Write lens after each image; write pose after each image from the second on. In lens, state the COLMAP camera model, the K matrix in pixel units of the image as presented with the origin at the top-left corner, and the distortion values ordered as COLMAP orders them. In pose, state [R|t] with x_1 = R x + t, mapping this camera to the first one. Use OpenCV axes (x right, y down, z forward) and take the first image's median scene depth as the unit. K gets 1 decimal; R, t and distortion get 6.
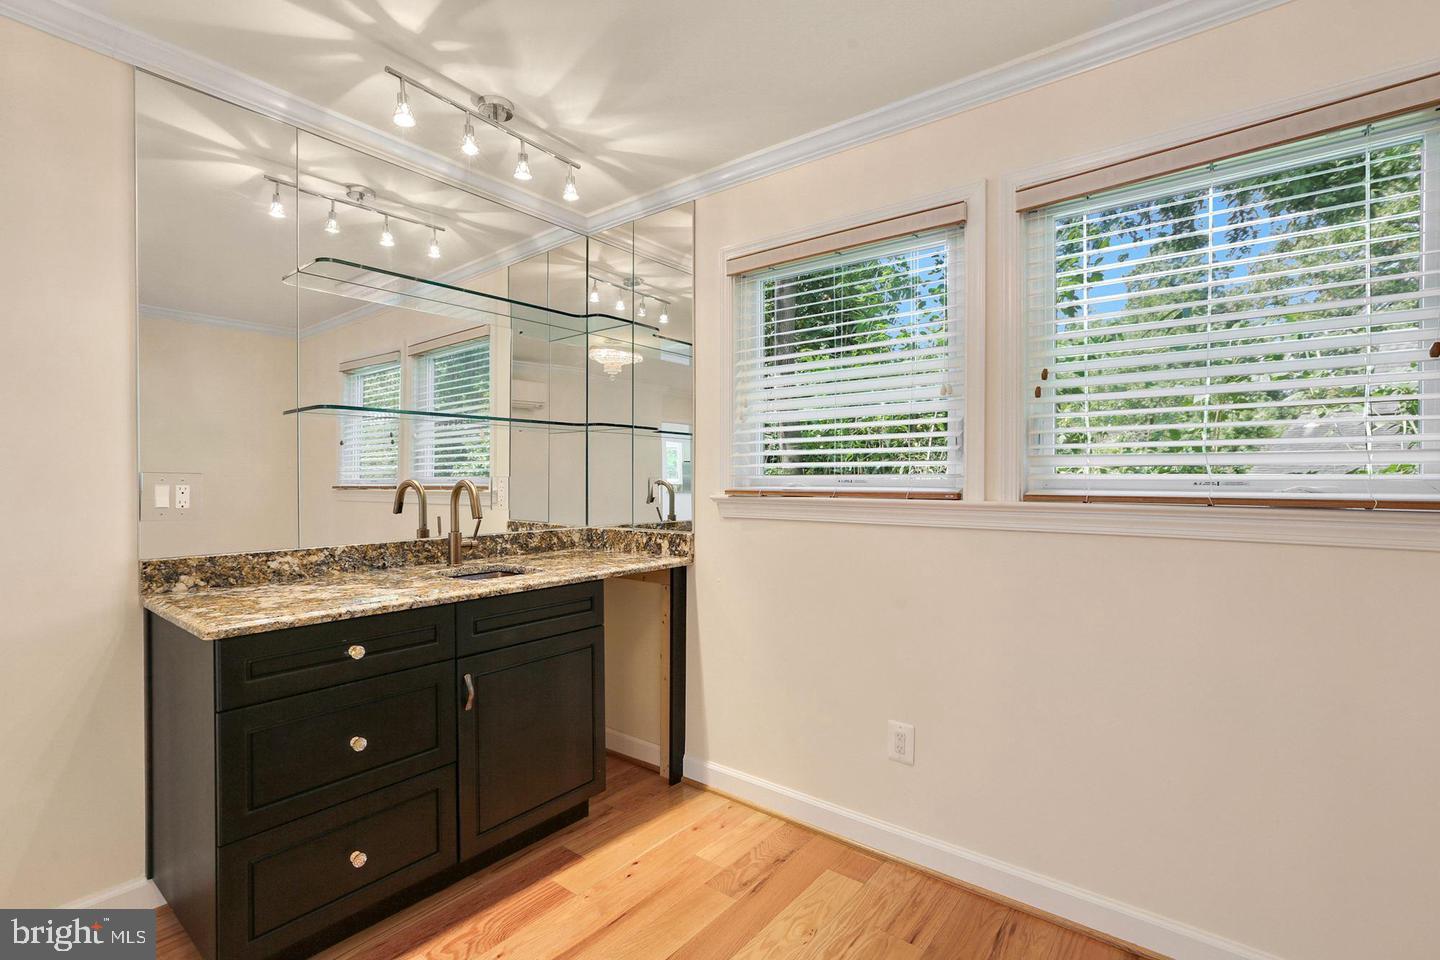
lens RADIAL K [[654.5, 0, 720.1], [0, 654.5, 476.5], [0, 0, 1]] dist [-0.006274, 0.001013]
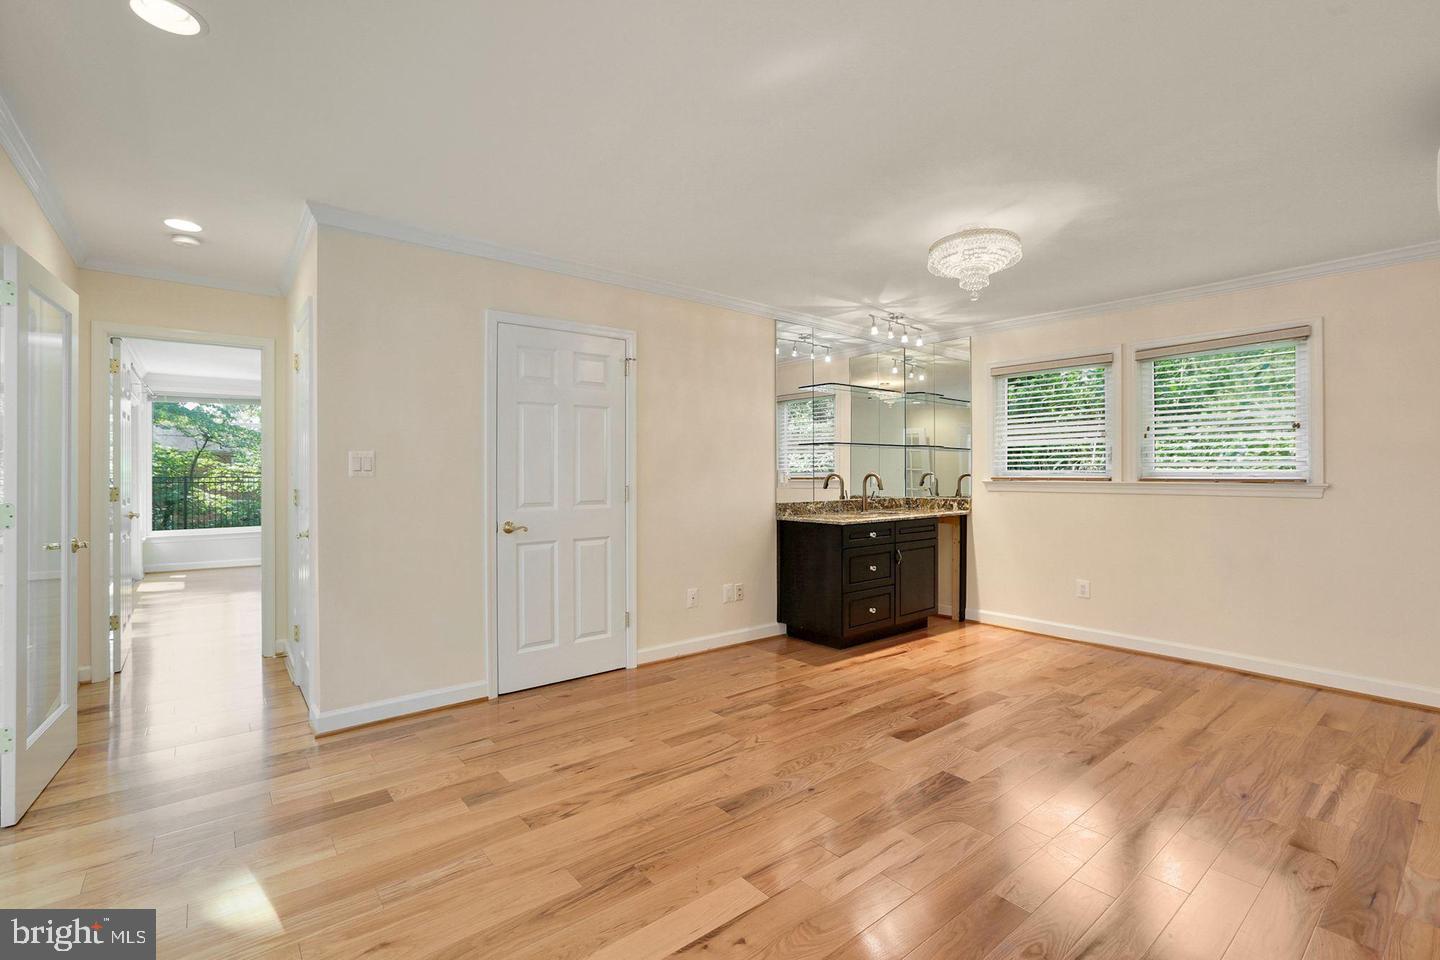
lens RADIAL K [[654.5, 0, 716.0], [0, 654.5, 468.1], [0, 0, 1]] dist [-0.006274, 0.001013]
pose [[0.973962, -0.005870, -0.226635, -0.374230], [0.004942, 0.999977, -0.004663, -0.004998], [0.226657, 0.003421, 0.973969, -1.248791]]
